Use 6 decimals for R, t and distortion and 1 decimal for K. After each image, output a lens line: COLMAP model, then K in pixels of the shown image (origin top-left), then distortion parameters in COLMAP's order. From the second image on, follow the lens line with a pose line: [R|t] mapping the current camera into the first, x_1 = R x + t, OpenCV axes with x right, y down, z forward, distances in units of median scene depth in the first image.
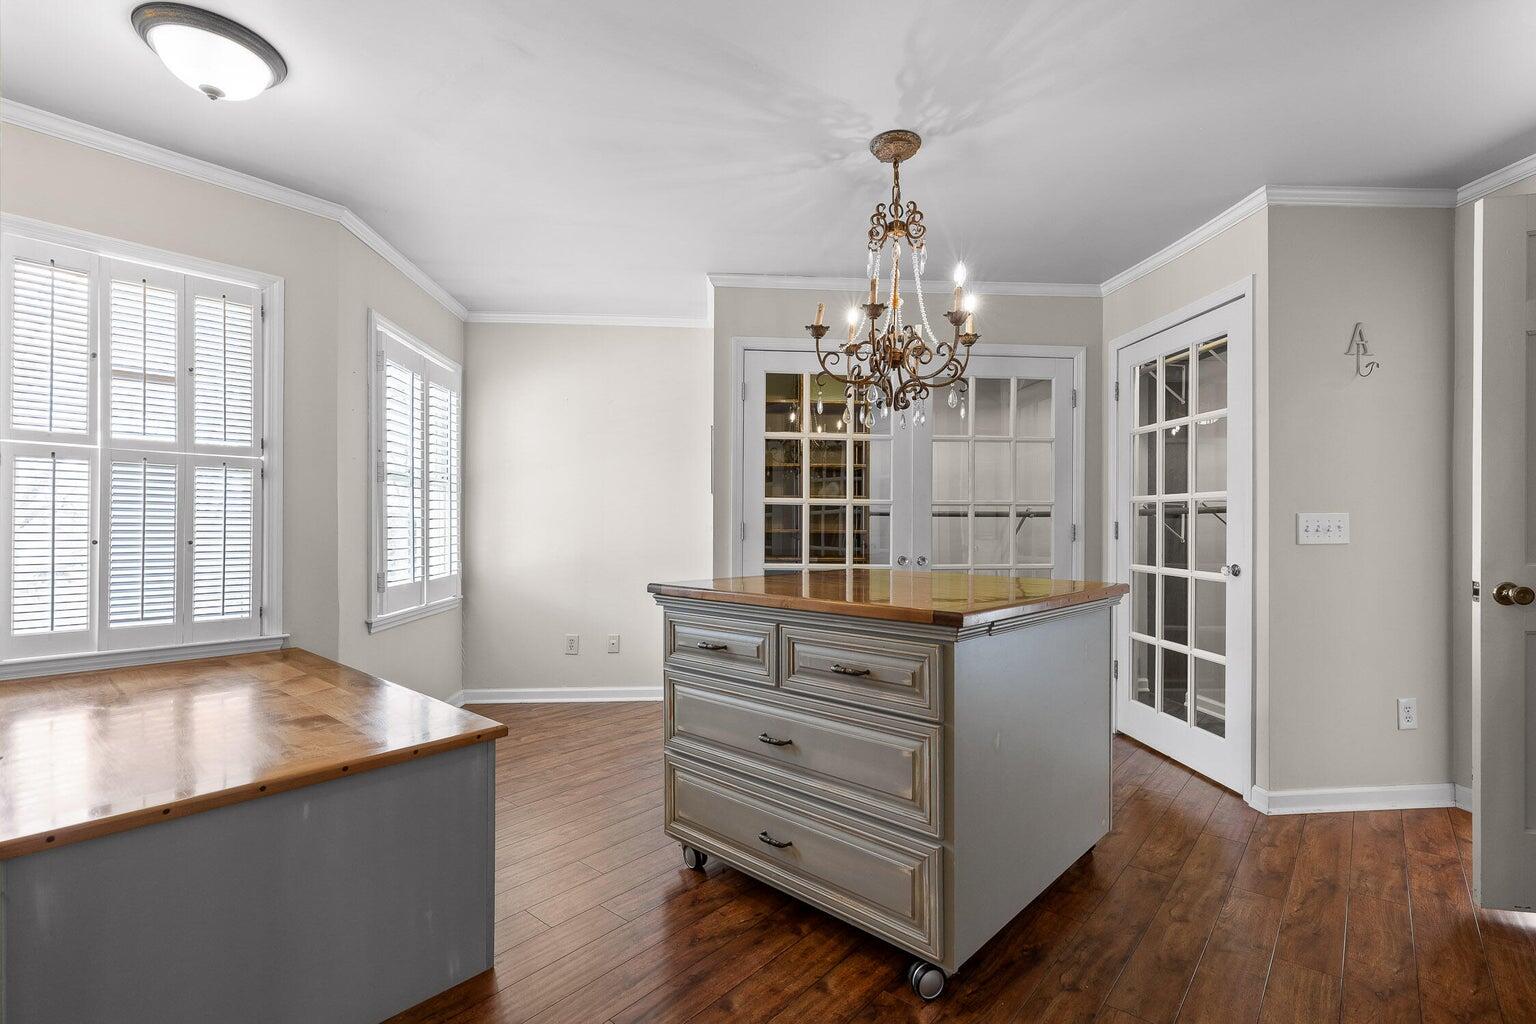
lens RADIAL K [[701.8, 0, 773.6], [0, 701.8, 519.1], [0, 0, 1]] dist [0.003355, -0.001640]
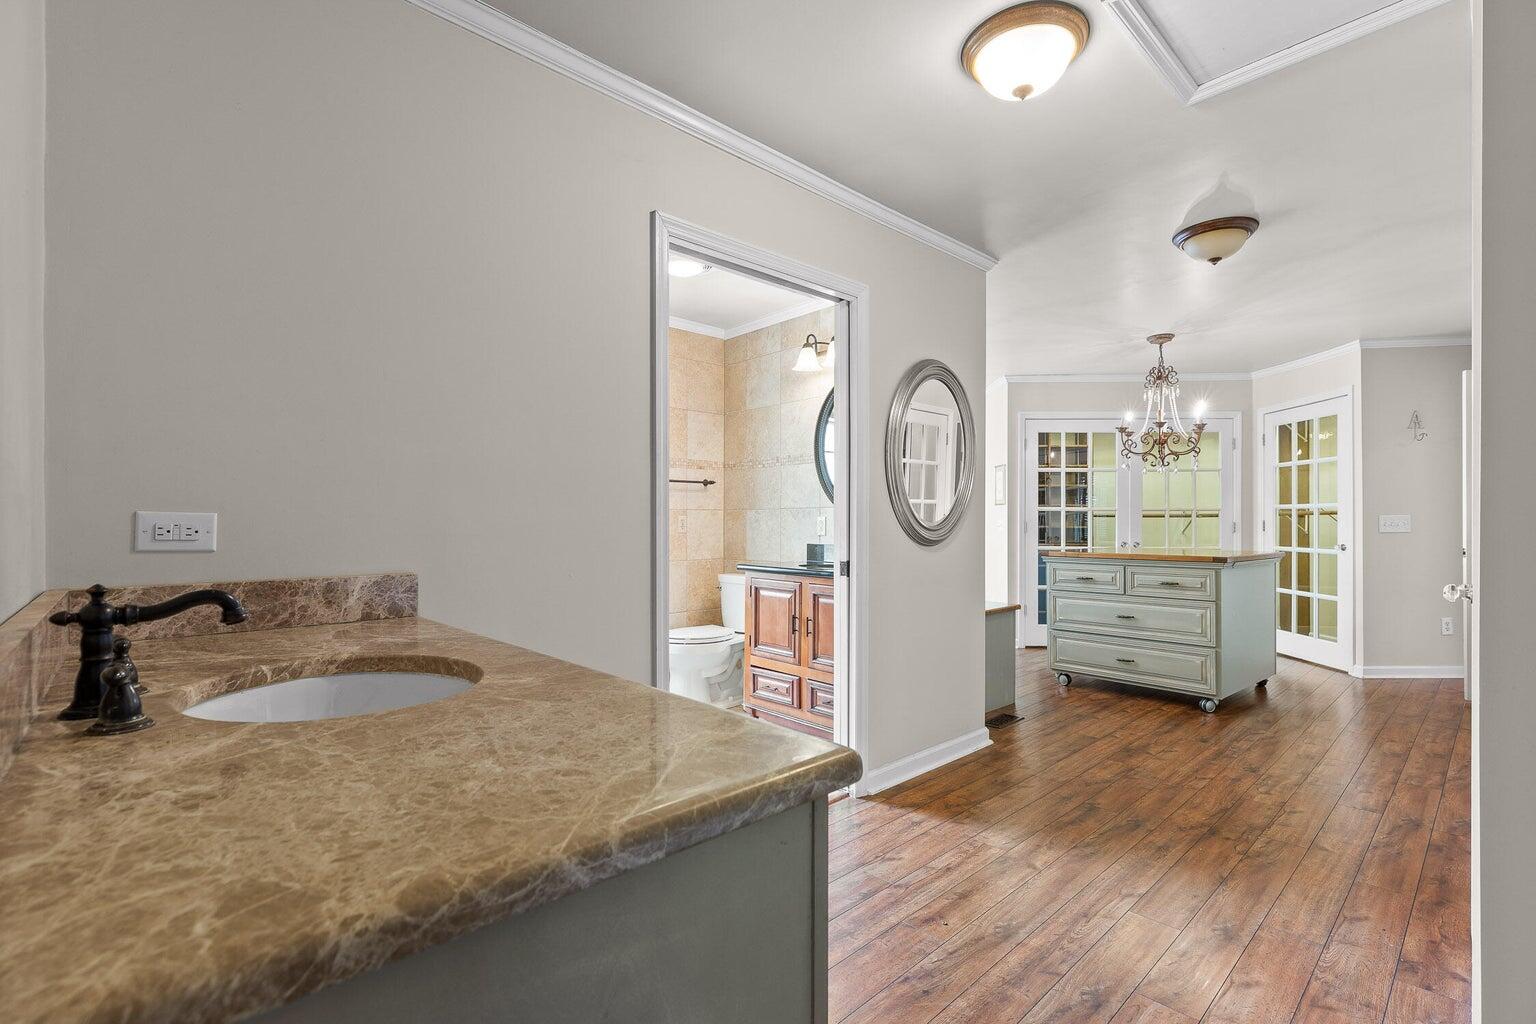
lens RADIAL K [[701.8, 0, 761.2], [0, 701.8, 514.7], [0, 0, 1]] dist [0.003355, -0.001640]
pose [[0.993615, -0.004668, -0.112732, -0.544393], [0.004330, 0.999985, -0.003239, -0.010068], [0.112745, 0.002730, 0.993620, -0.840648]]
